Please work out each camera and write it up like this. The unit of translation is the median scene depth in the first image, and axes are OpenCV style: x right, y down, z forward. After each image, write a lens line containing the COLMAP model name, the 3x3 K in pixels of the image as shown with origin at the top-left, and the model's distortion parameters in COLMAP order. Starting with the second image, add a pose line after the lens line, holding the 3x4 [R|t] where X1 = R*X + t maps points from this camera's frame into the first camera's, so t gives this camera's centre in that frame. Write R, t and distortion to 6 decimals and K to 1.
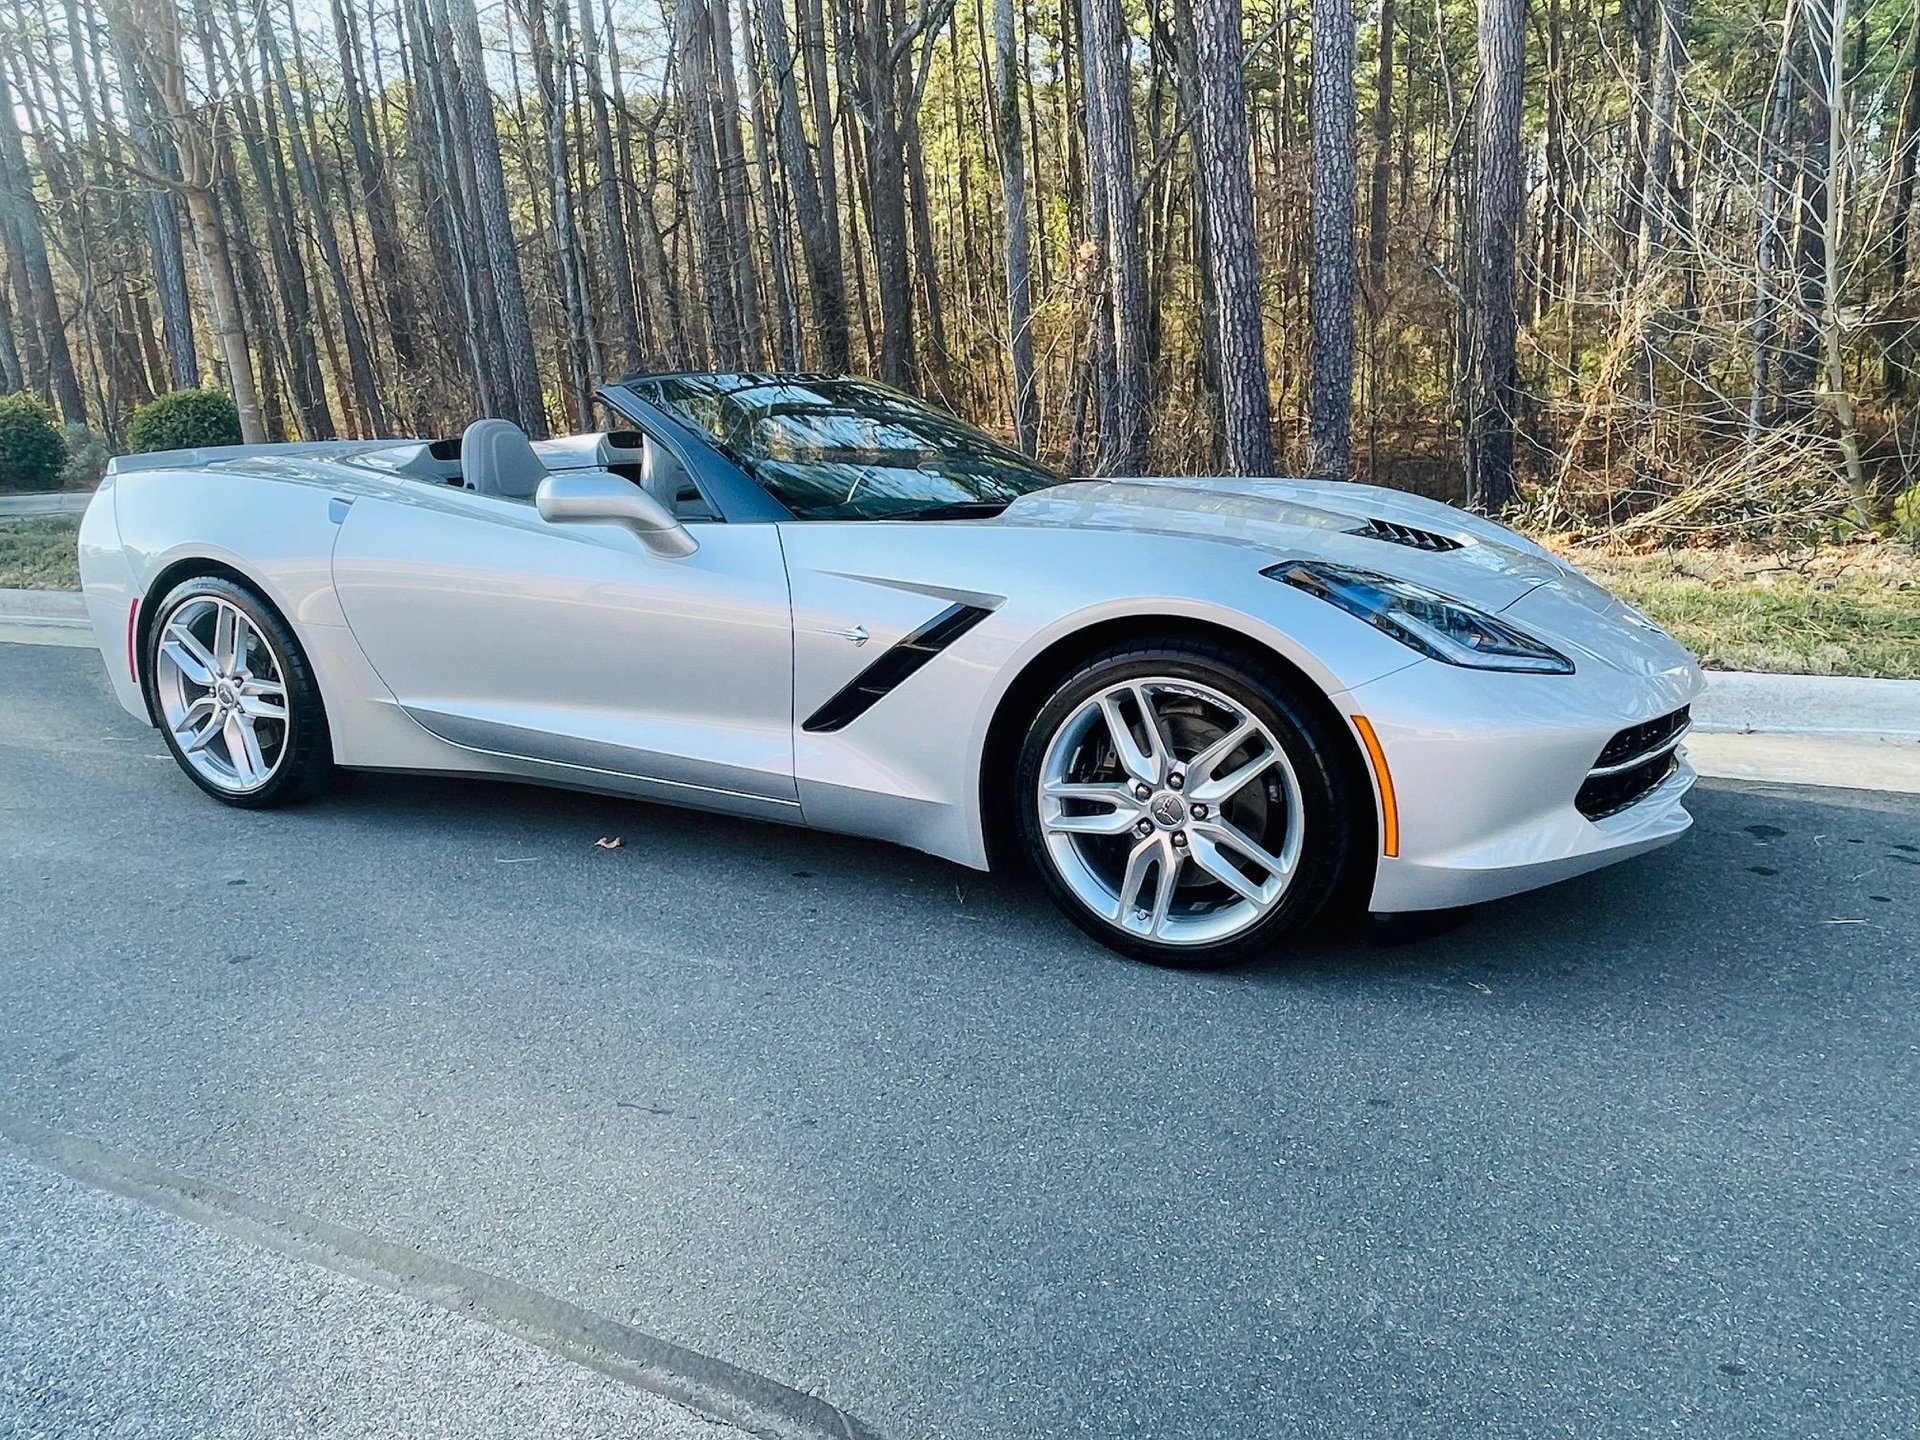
lens RADIAL K [[1379.8, 0, 949.9], [0, 1379.8, 708.9], [0, 0, 1]] dist [0.006189, -0.012289]
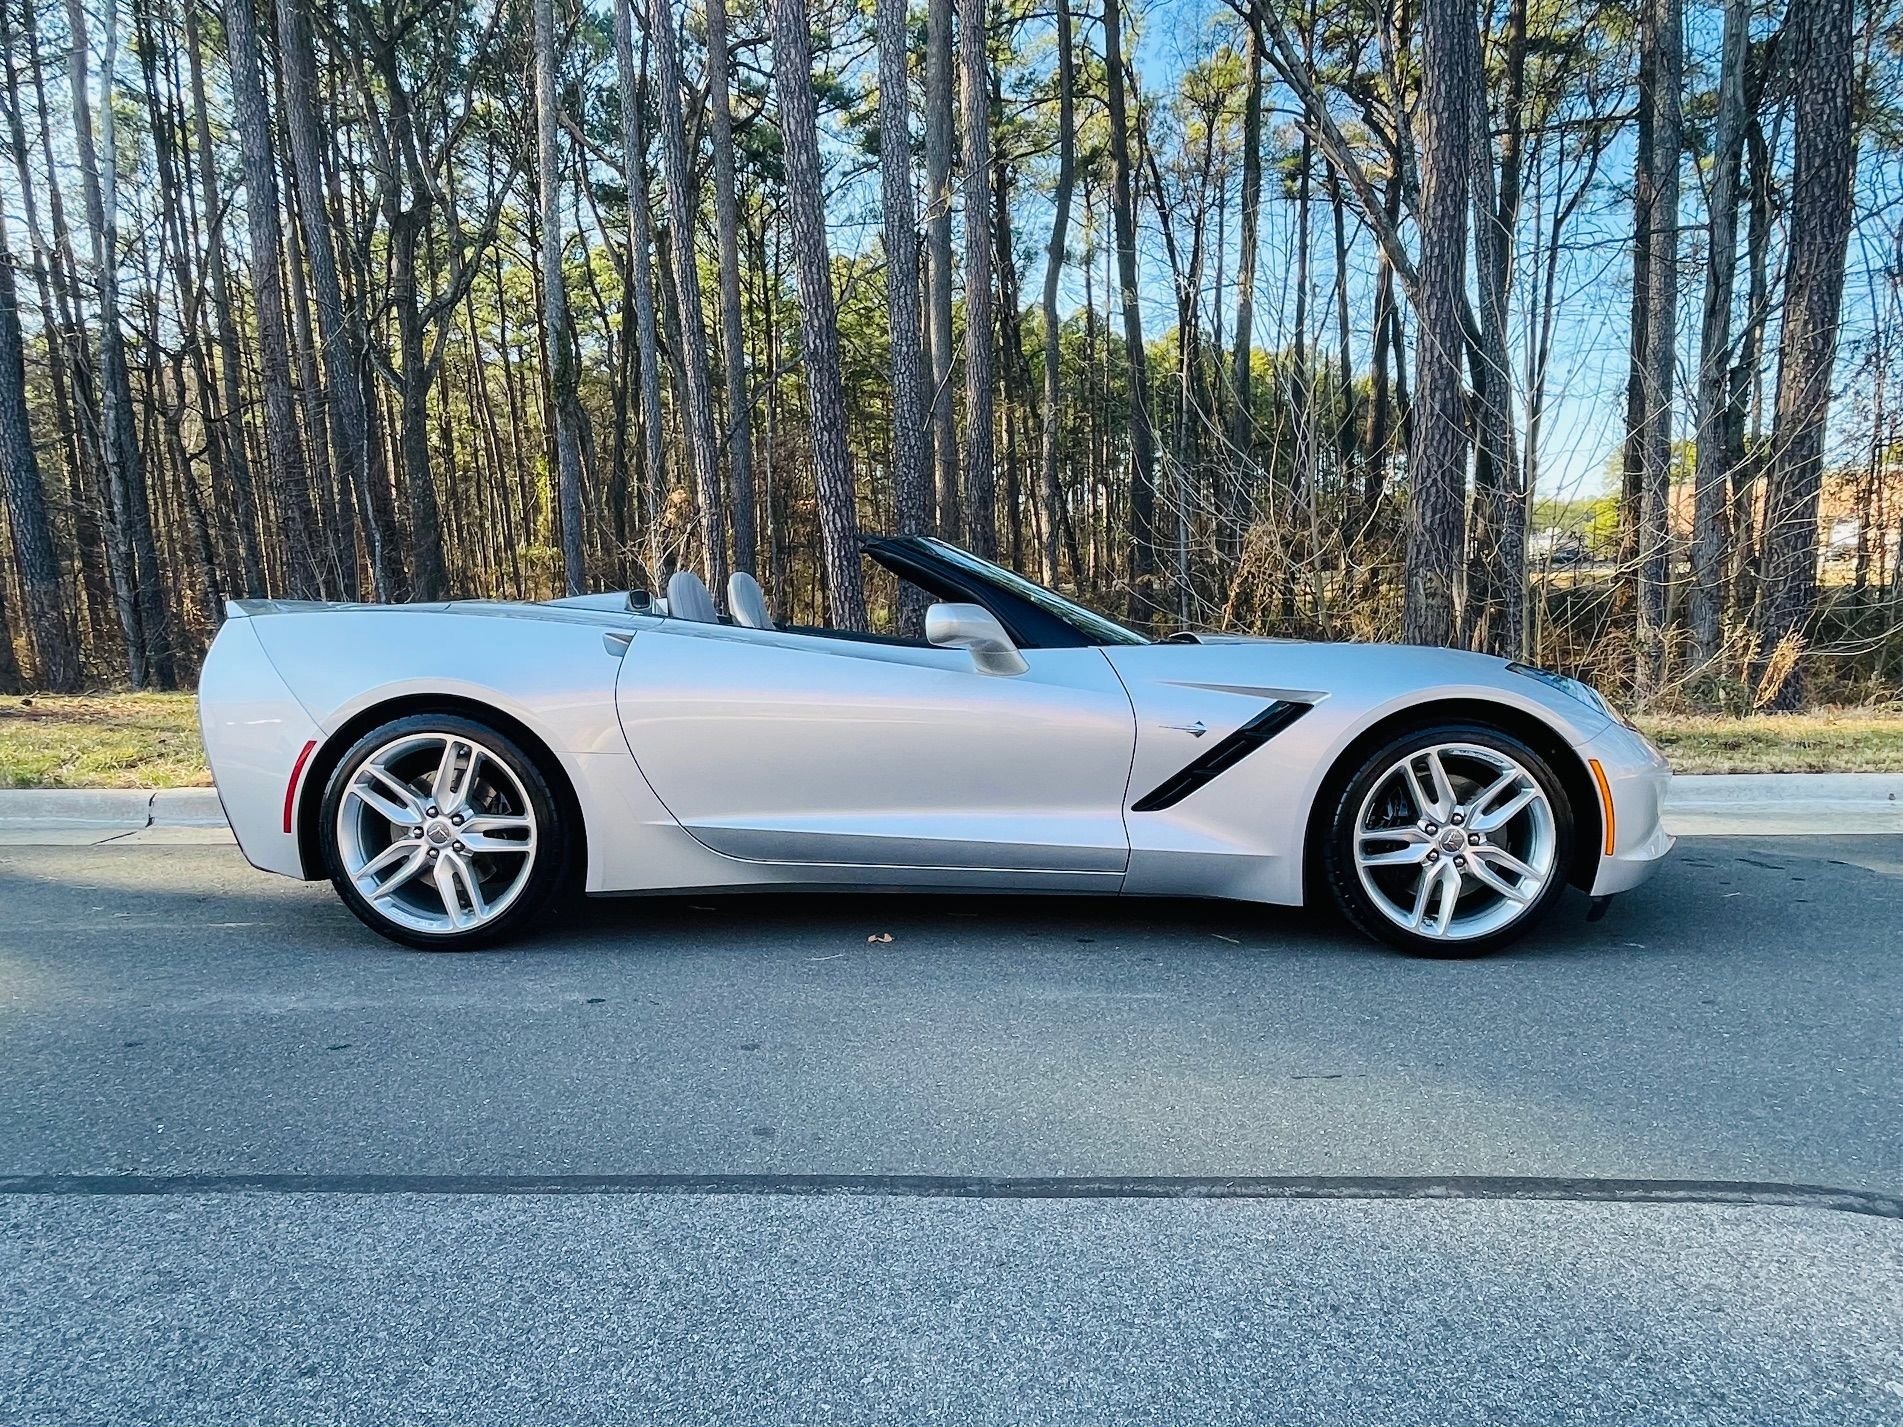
lens RADIAL K [[1227.8, 0, 950.4], [0, 1227.8, 717.7], [0, 0, 1]] dist [-0.005097, 0.001154]
pose [[0.907806, -0.009772, 0.419276, -0.603383], [0.075706, 0.987123, -0.140912, 0.063604], [-0.412501, 0.159662, 0.896856, 0.055299]]
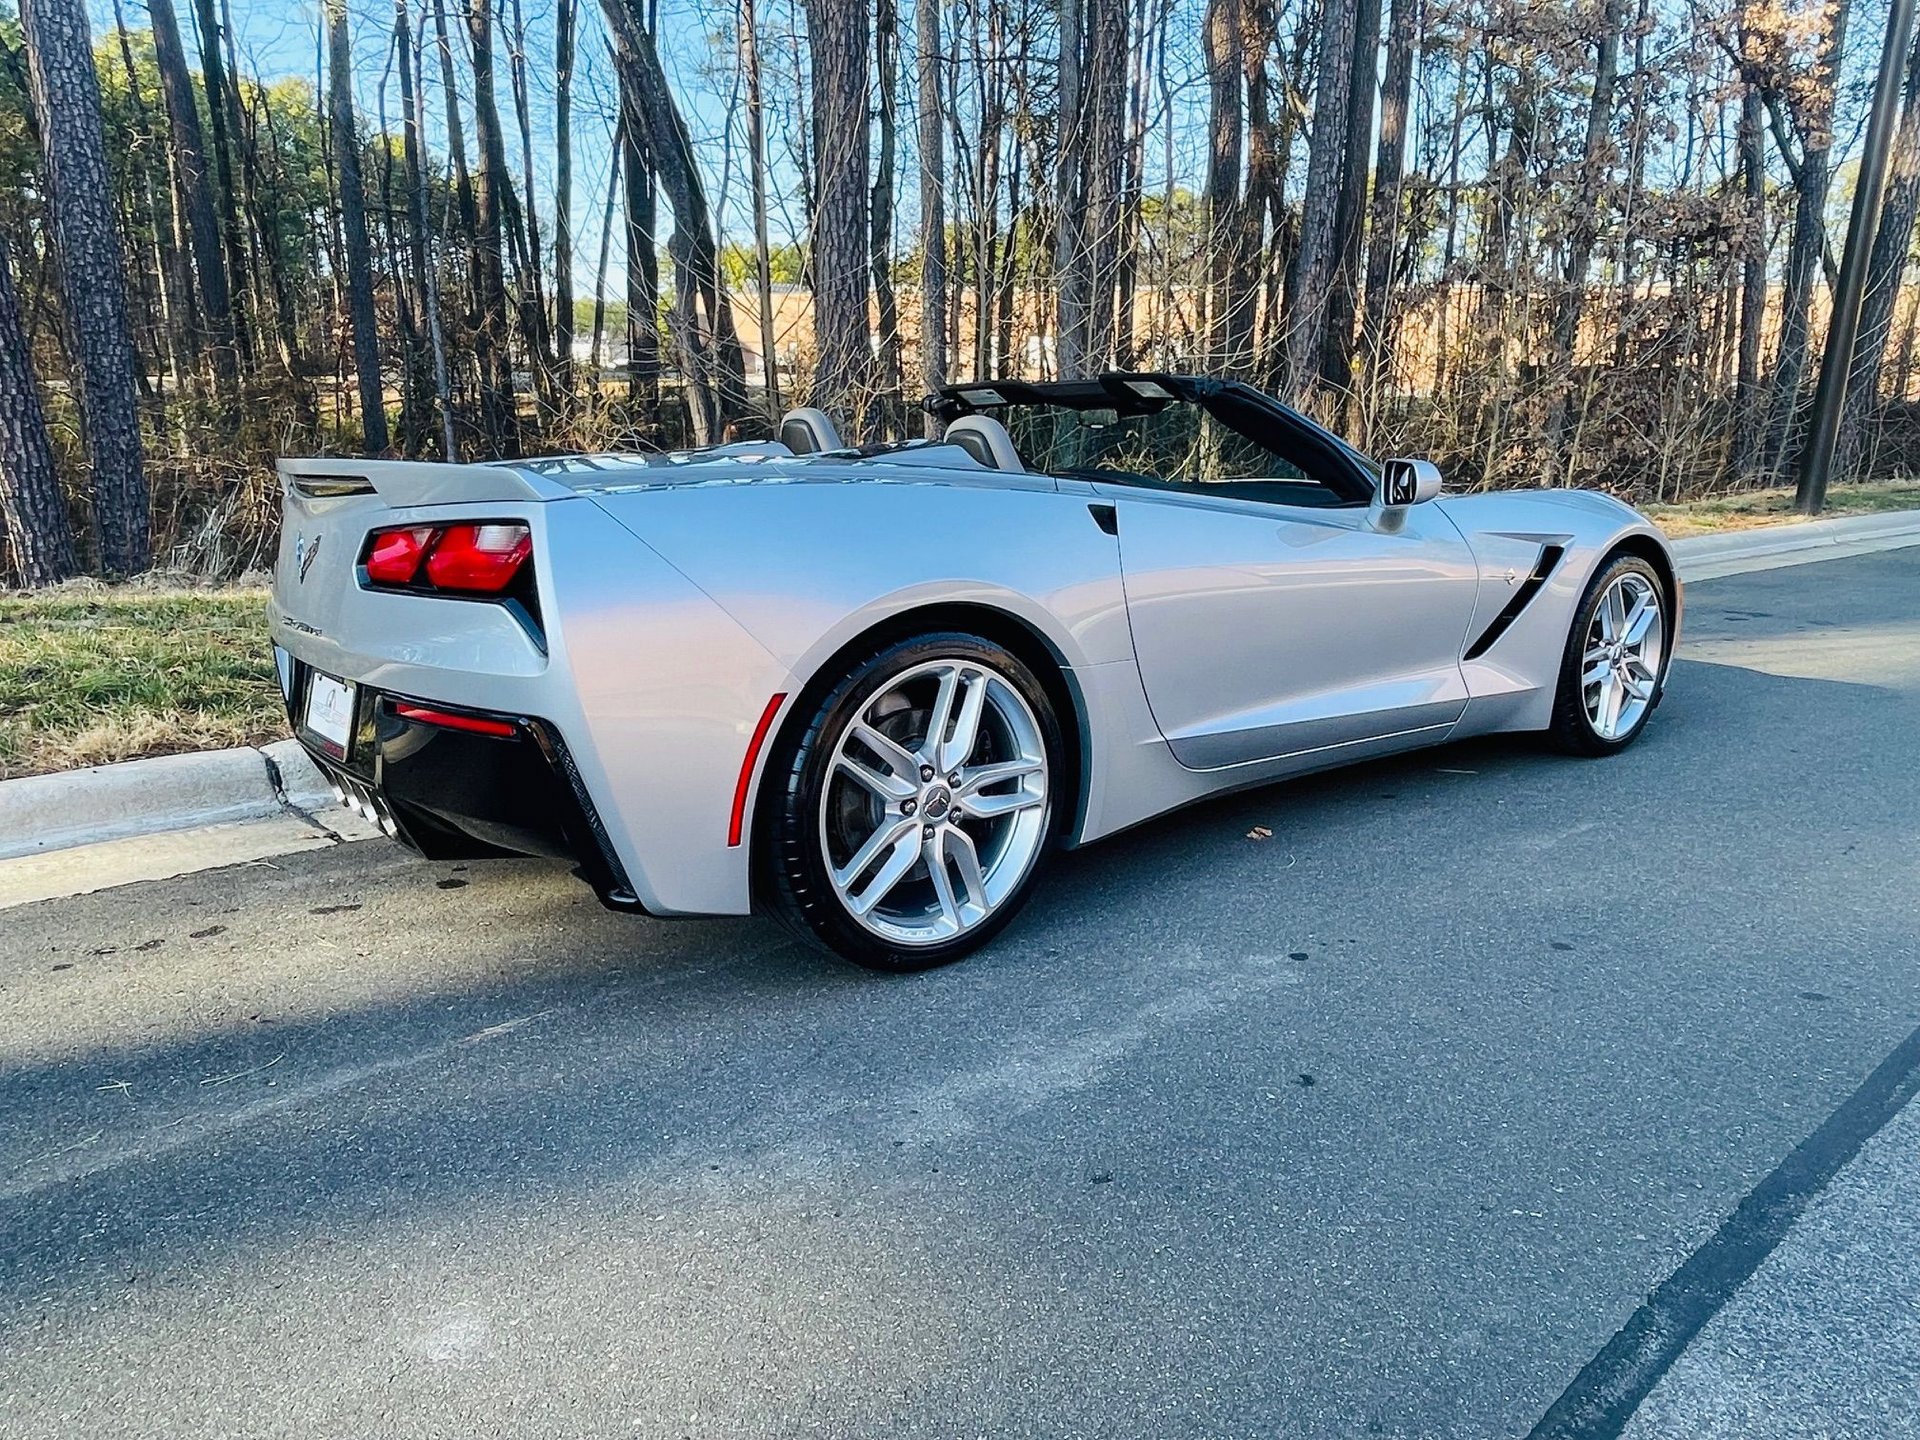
lens RADIAL K [[1379.8, 0, 946.6], [0, 1379.8, 726.5], [0, 0, 1]] dist [0.006189, -0.012289]
pose [[0.403479, -0.169576, 0.899138, -1.233723], [0.201525, 0.975015, 0.093454, -0.121011], [-0.892520, 0.143492, 0.427572, 0.747958]]
